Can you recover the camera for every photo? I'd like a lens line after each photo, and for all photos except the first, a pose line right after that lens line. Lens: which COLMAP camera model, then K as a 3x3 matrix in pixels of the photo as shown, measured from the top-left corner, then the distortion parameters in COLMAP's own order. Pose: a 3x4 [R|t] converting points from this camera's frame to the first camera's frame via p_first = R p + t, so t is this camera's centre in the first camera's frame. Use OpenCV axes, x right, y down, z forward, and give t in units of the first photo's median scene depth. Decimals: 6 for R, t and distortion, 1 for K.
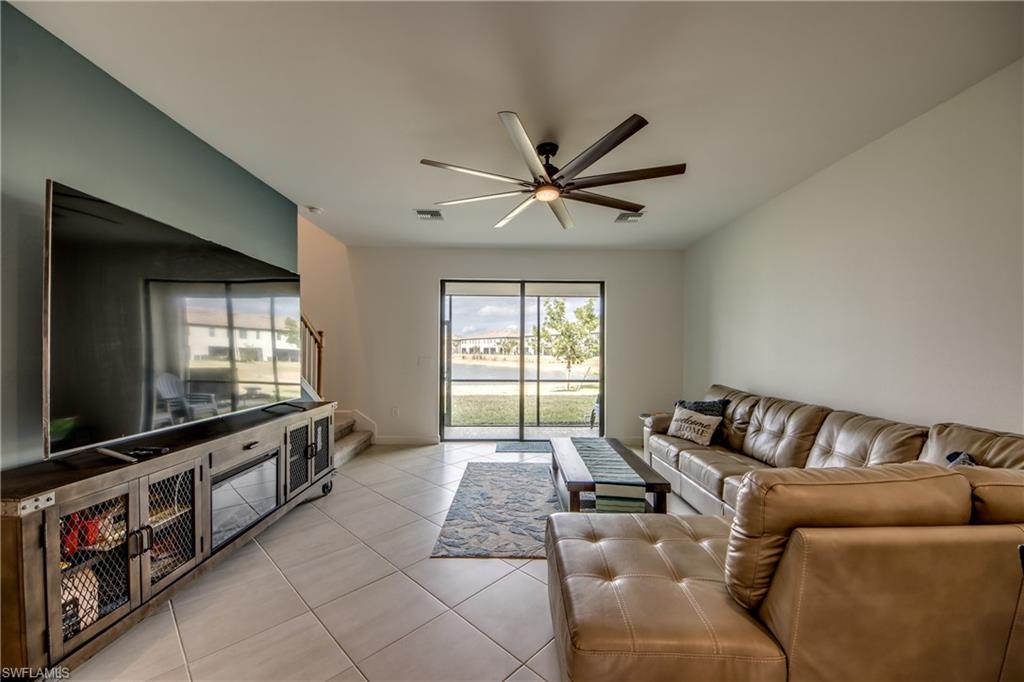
lens RADIAL K [[391.3, 0, 506.6], [0, 391.3, 354.5], [0, 0, 1]] dist [0.008538, -0.007405]
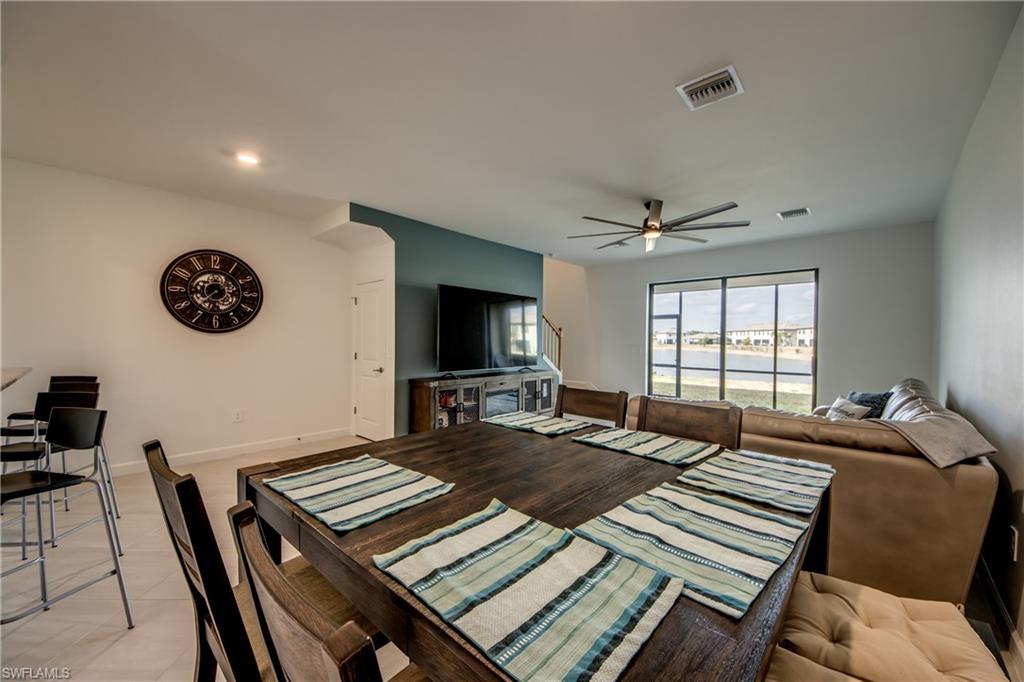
lens RADIAL K [[391.3, 0, 499.8], [0, 391.3, 349.3], [0, 0, 1]] dist [0.008538, -0.007405]
pose [[0.712091, 0.013286, -0.701962, 0.650632], [-0.008672, 0.999911, 0.010129, 0.018215], [0.702034, -0.001125, 0.712143, -0.419095]]
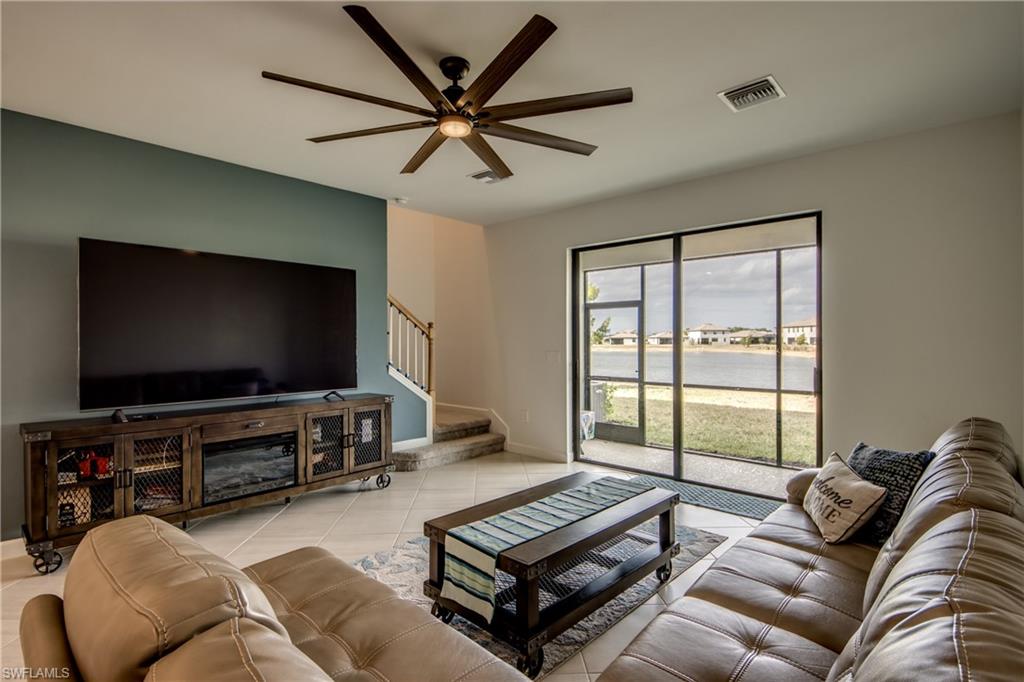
lens RADIAL K [[493.7, 0, 510.8], [0, 493.7, 343.2], [0, 0, 1]] dist [0.001736, -0.001544]
pose [[0.730211, -0.009606, -0.683154, 0.705216], [0.003450, 0.999940, -0.010373, 0.006393], [0.683213, 0.005217, 0.730201, 0.352206]]
